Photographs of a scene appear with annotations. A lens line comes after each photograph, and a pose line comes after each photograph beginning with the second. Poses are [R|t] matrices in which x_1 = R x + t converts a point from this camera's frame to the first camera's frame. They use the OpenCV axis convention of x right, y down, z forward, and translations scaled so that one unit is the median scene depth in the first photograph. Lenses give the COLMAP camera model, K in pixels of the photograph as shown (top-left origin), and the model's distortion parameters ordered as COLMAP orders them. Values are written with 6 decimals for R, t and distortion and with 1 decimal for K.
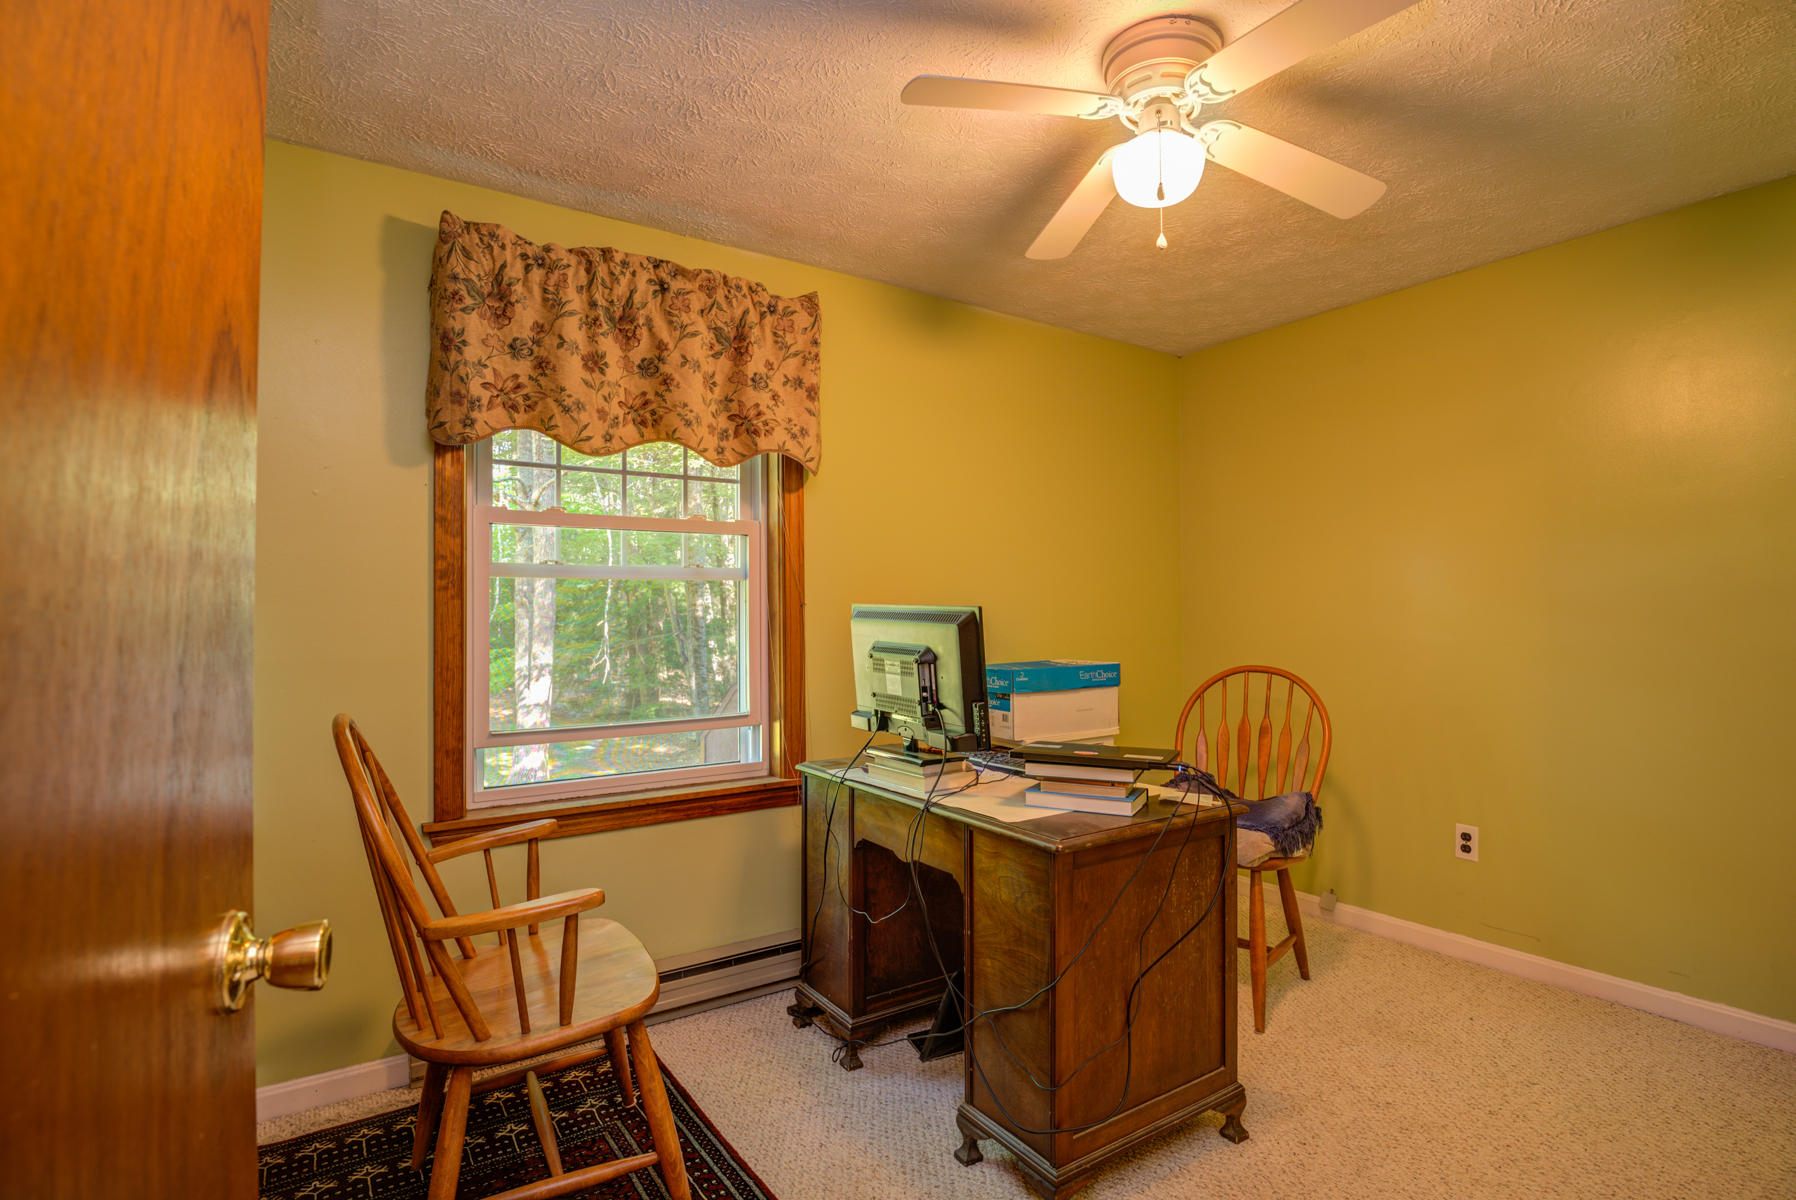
lens RADIAL K [[892.7, 0, 898.2], [0, 892.7, 606.0], [0, 0, 1]] dist [-0.002166, -0.000173]
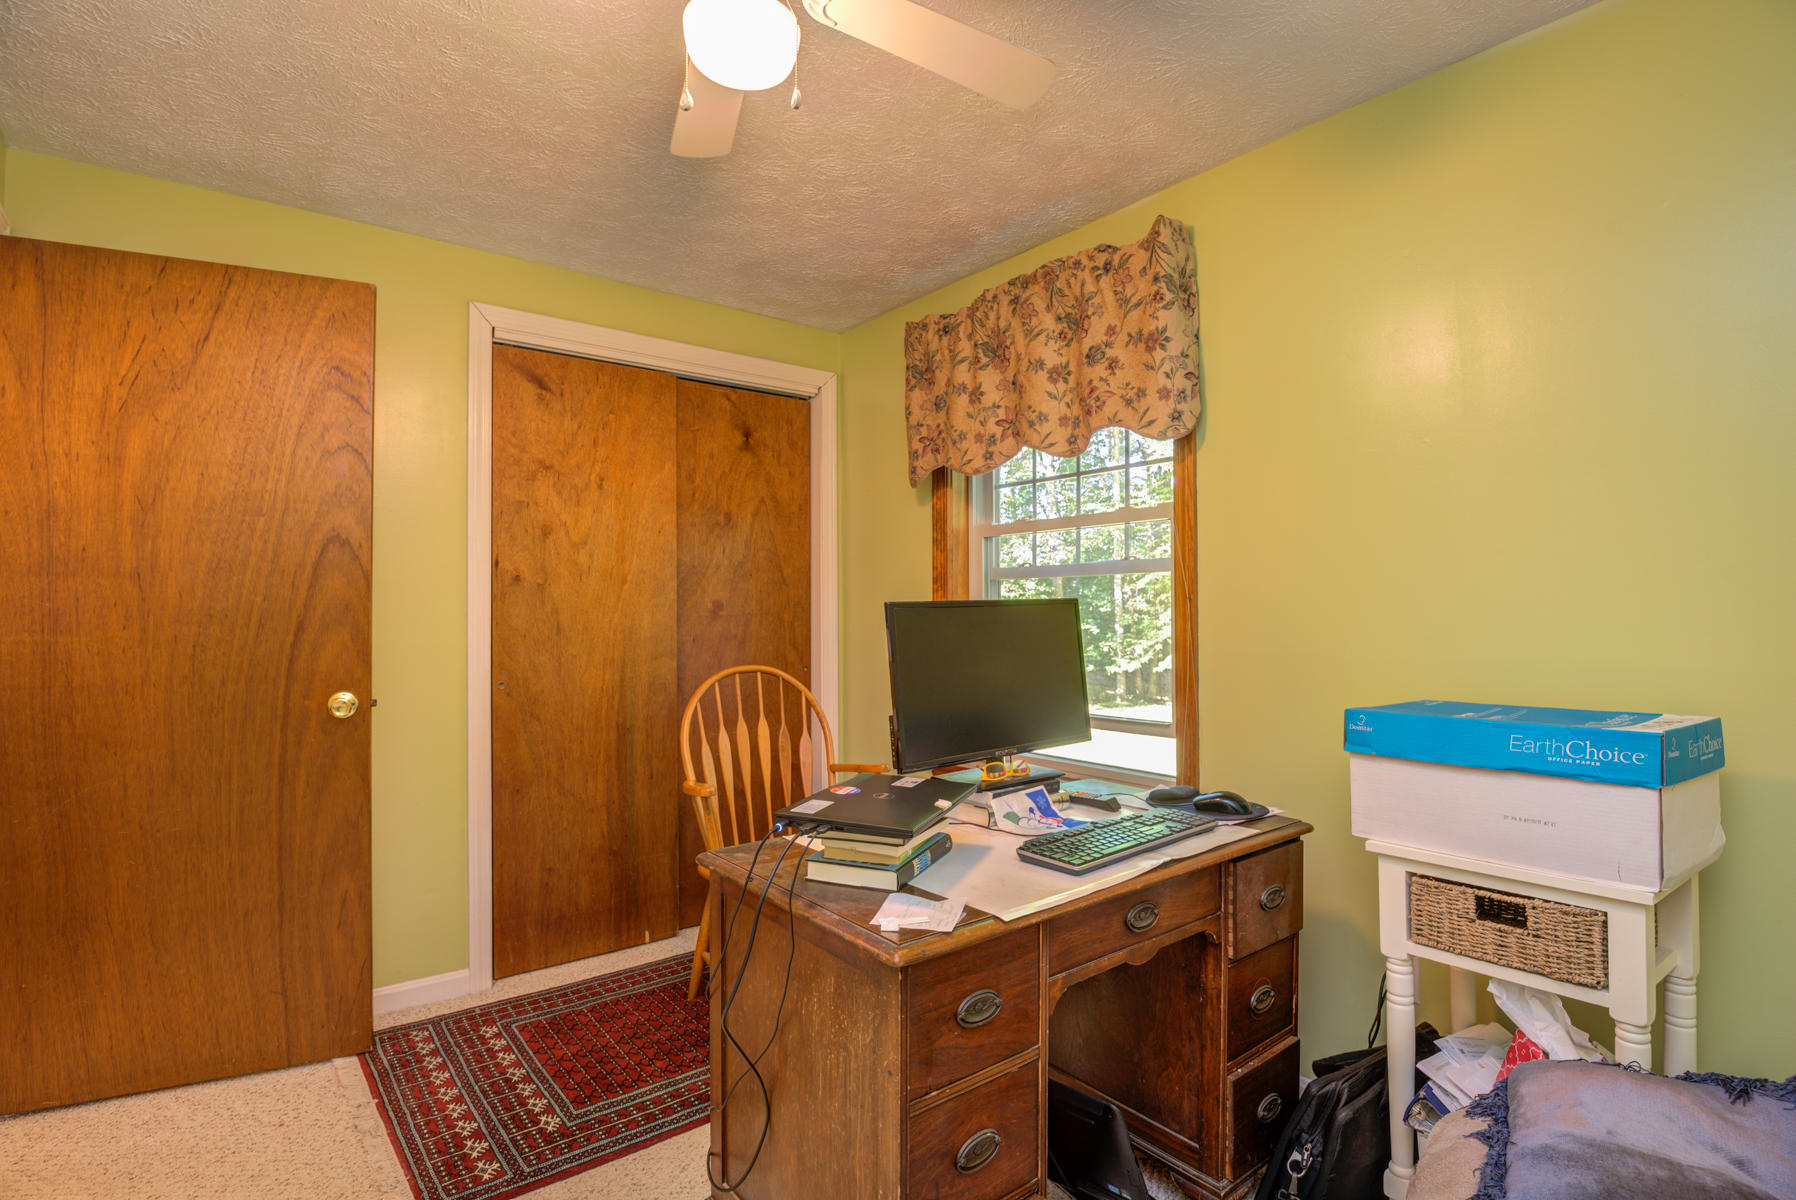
lens RADIAL K [[892.7, 0, 899.0], [0, 892.7, 601.0], [0, 0, 1]] dist [-0.002166, -0.000173]
pose [[0.074426, -0.013451, -0.997136, 0.754034], [0.004718, 0.999903, -0.013136, 0.010019], [0.997215, -0.003727, 0.074482, 0.756181]]
